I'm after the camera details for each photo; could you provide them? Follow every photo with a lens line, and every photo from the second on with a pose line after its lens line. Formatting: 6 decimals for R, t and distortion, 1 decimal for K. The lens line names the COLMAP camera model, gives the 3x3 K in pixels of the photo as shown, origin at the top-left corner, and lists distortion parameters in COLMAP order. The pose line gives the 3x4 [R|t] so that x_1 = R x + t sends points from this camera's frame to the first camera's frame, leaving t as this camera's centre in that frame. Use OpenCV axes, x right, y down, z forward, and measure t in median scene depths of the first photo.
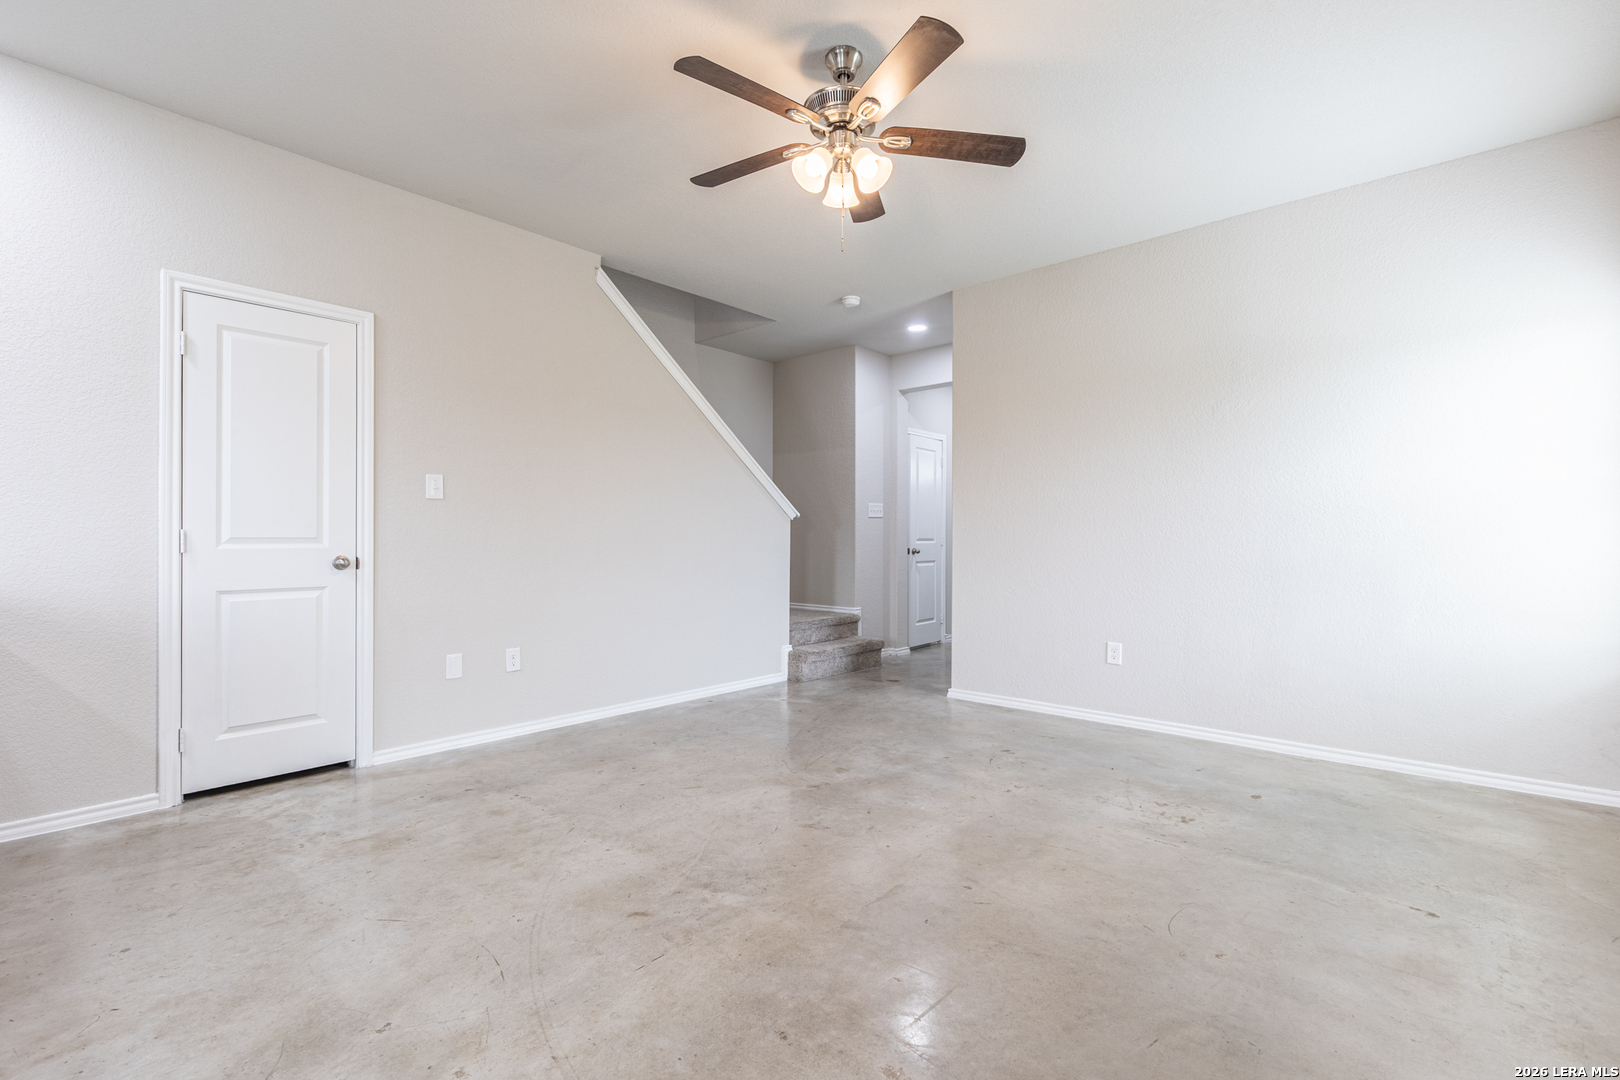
lens RADIAL K [[725.8, 0, 817.5], [0, 725.8, 535.7], [0, 0, 1]] dist [0.007320, -0.001152]
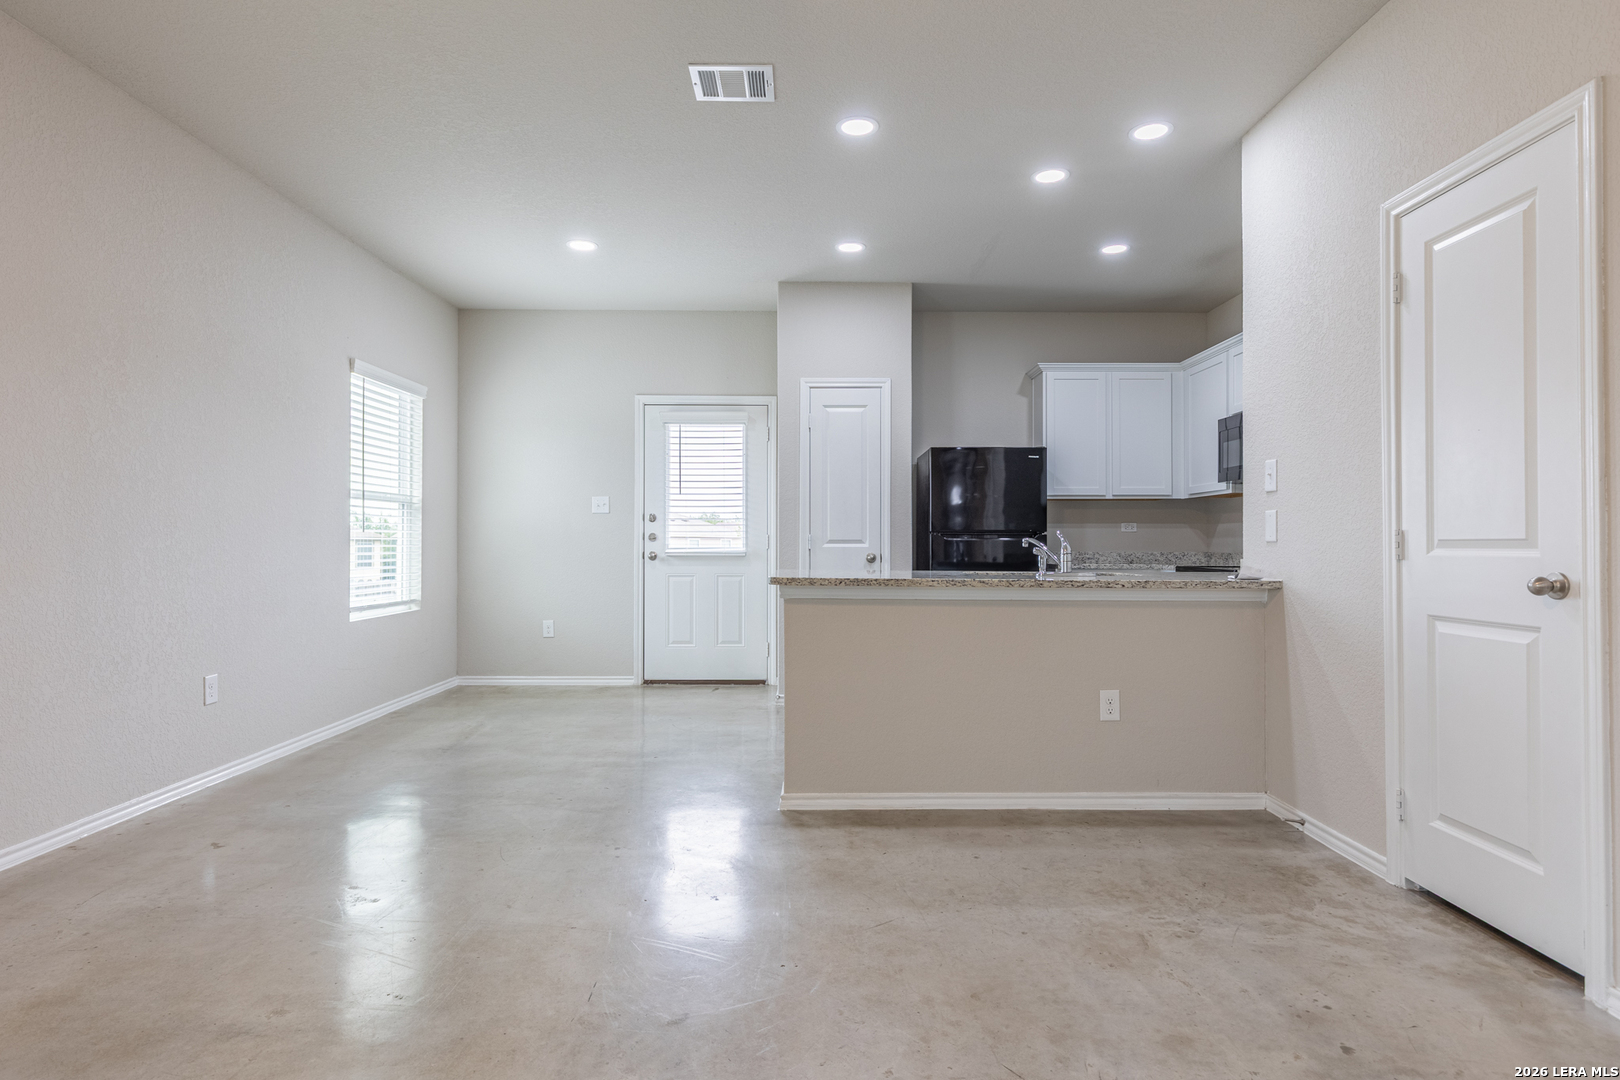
lens RADIAL K [[860.3, 0, 817.7], [0, 860.3, 536.7], [0, 0, 1]] dist [-0.001210, 0.001231]
pose [[-0.743529, -0.007727, -0.668660, 0.180771], [0.000960, 0.999920, -0.012624, 0.009939], [0.668703, -0.010028, -0.743462, 1.221294]]
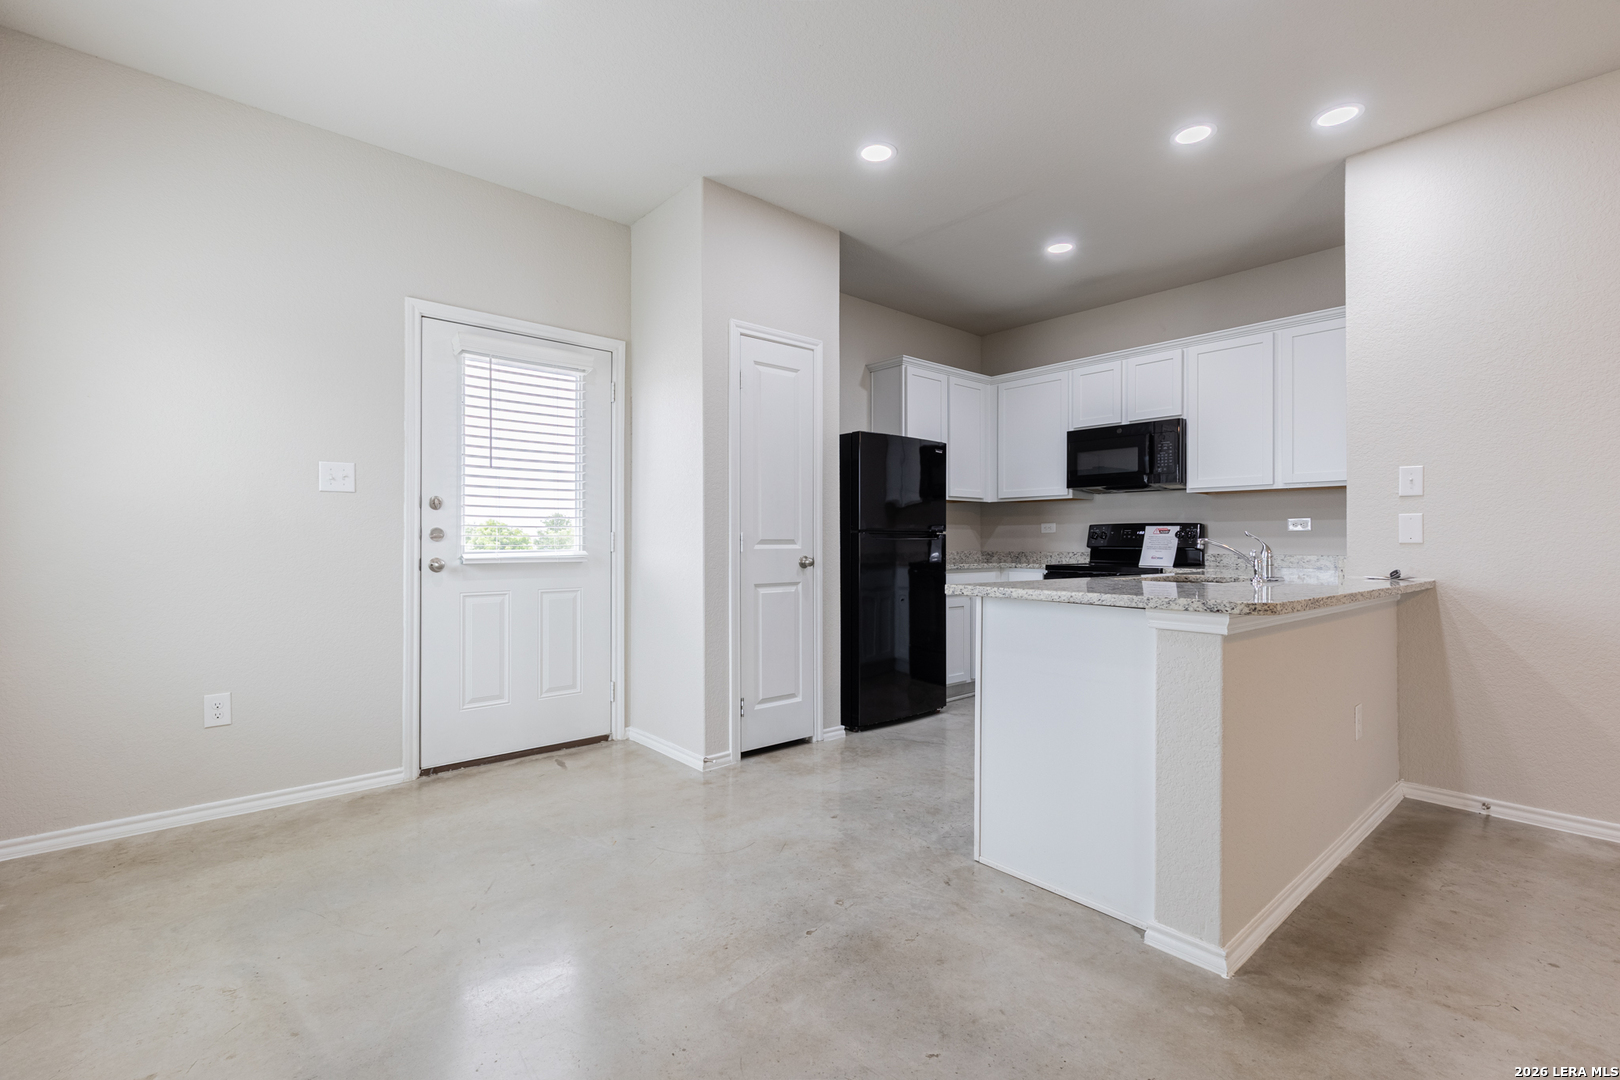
lens RADIAL K [[725.8, 0, 818.8], [0, 725.8, 540.0], [0, 0, 1]] dist [0.007320, -0.001152]
pose [[-0.120485, -0.004970, -0.992703, 0.090059], [0.003753, 0.999978, -0.005461, 0.000369], [0.992708, -0.004383, -0.120464, 0.091126]]
